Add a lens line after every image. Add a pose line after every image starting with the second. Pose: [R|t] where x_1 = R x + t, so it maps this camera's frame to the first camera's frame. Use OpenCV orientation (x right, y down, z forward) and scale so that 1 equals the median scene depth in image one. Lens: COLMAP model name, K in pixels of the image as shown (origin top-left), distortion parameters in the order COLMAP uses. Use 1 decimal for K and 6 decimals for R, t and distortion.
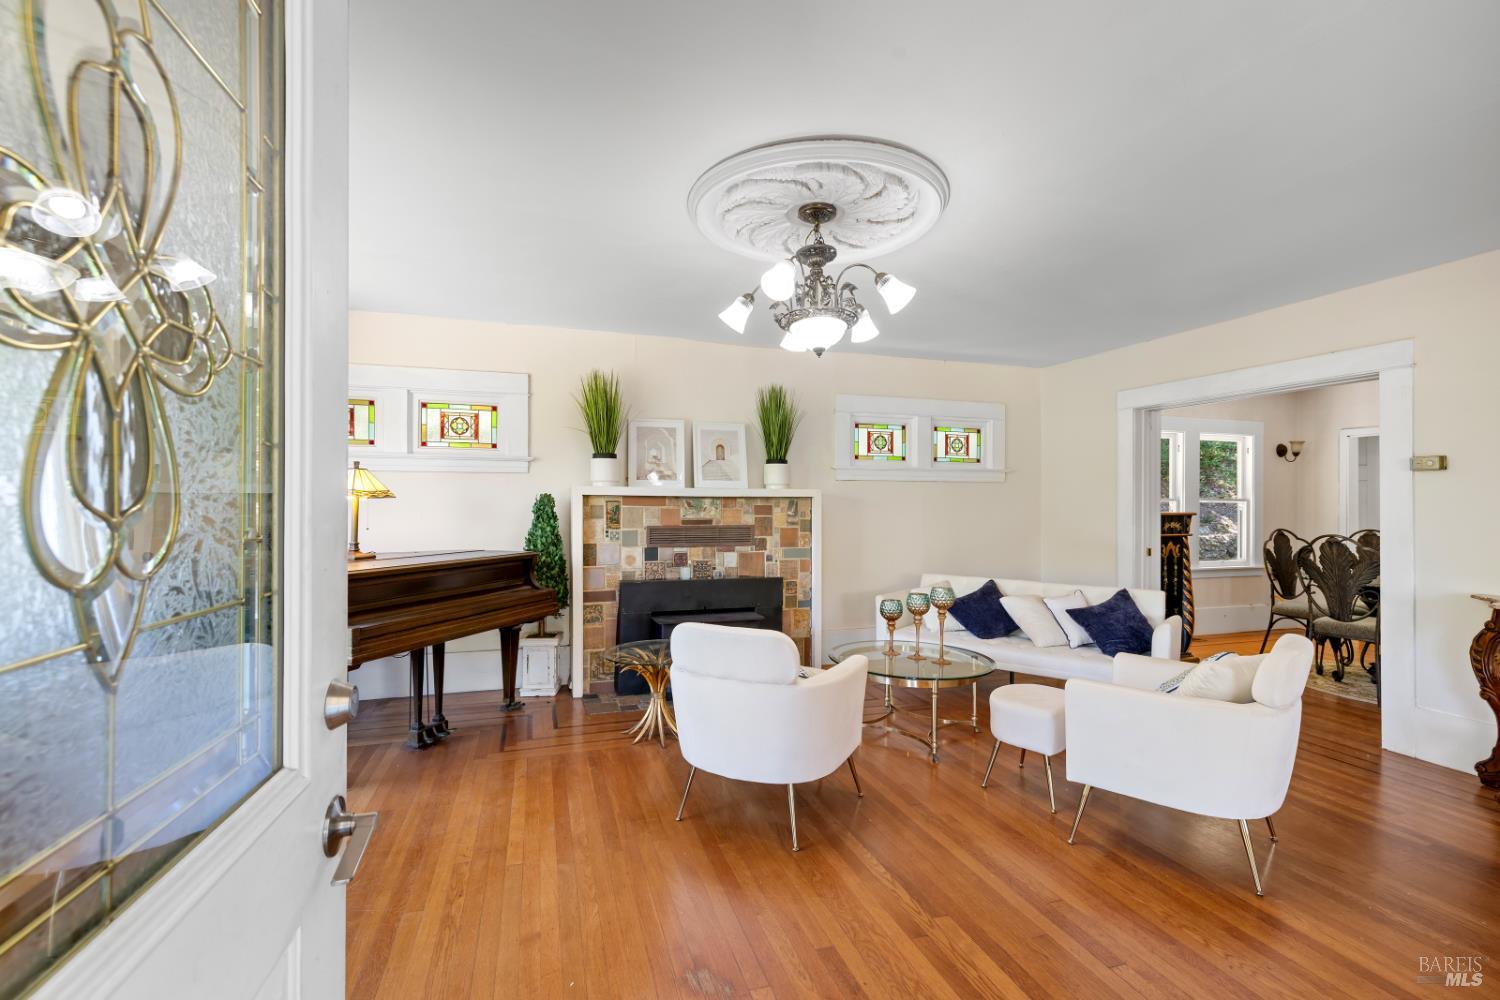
lens RADIAL K [[635.7, 0, 750.0], [0, 635.7, 500.0], [0, 0, 1]] dist [-0.000812, 0.000211]
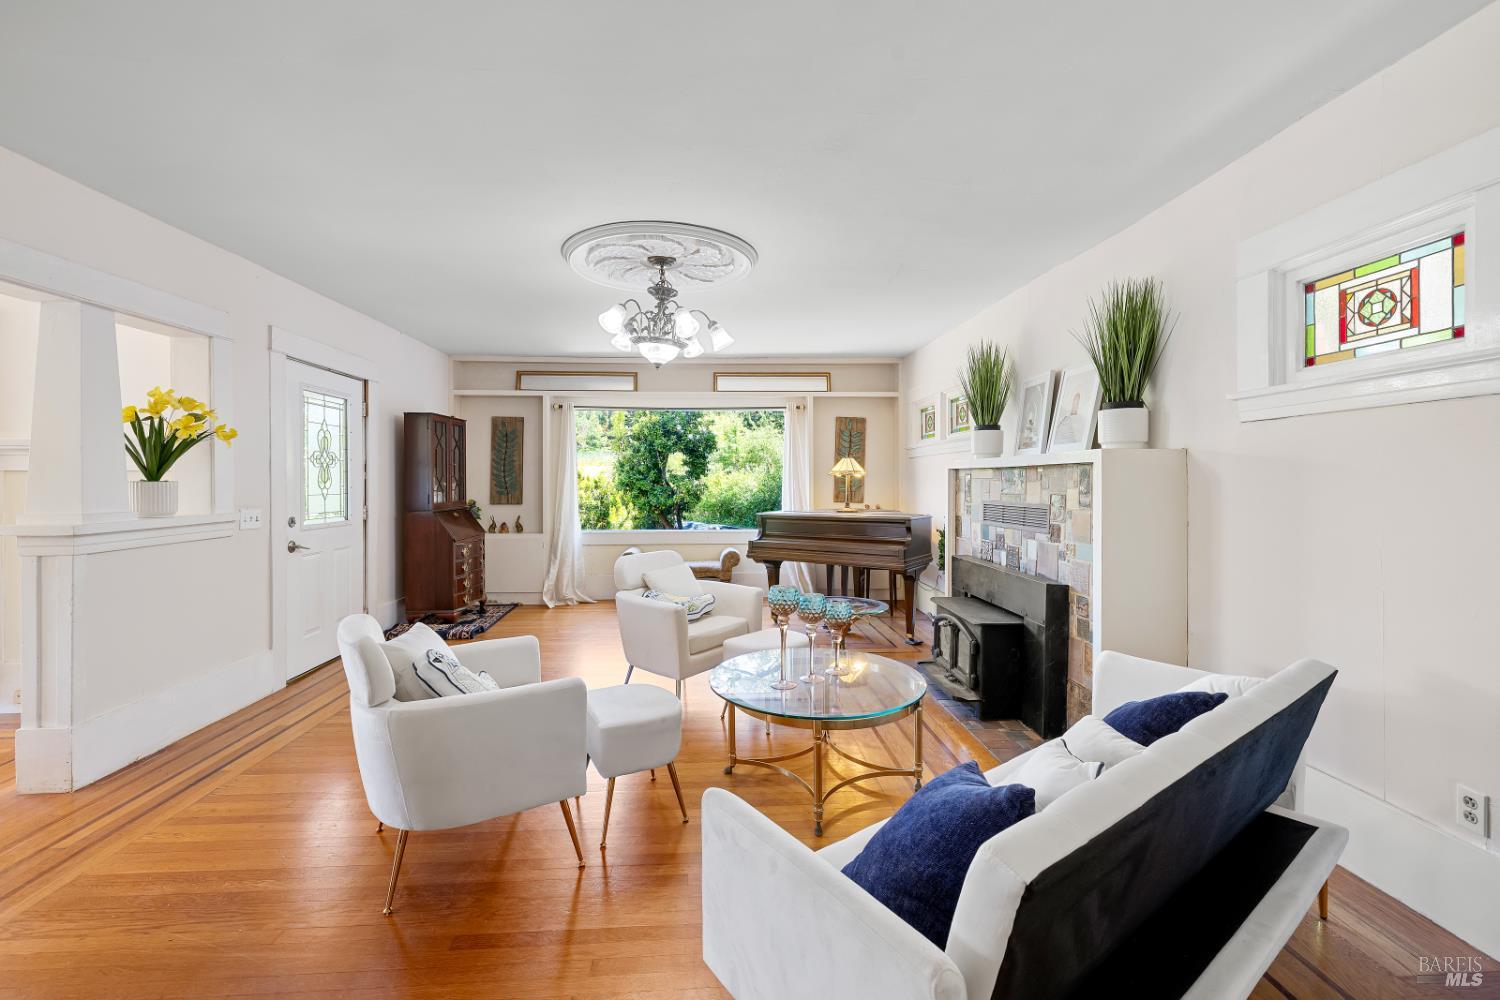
lens RADIAL K [[663.0, 0, 734.2], [0, 663.0, 483.7], [0, 0, 1]] dist [0.002848, 0.000435]
pose [[-0.279194, 0.003418, -0.960228, 0.701581], [0.009025, 0.999959, 0.000935, 0.010290], [0.960192, -0.008405, -0.279214, 0.754063]]
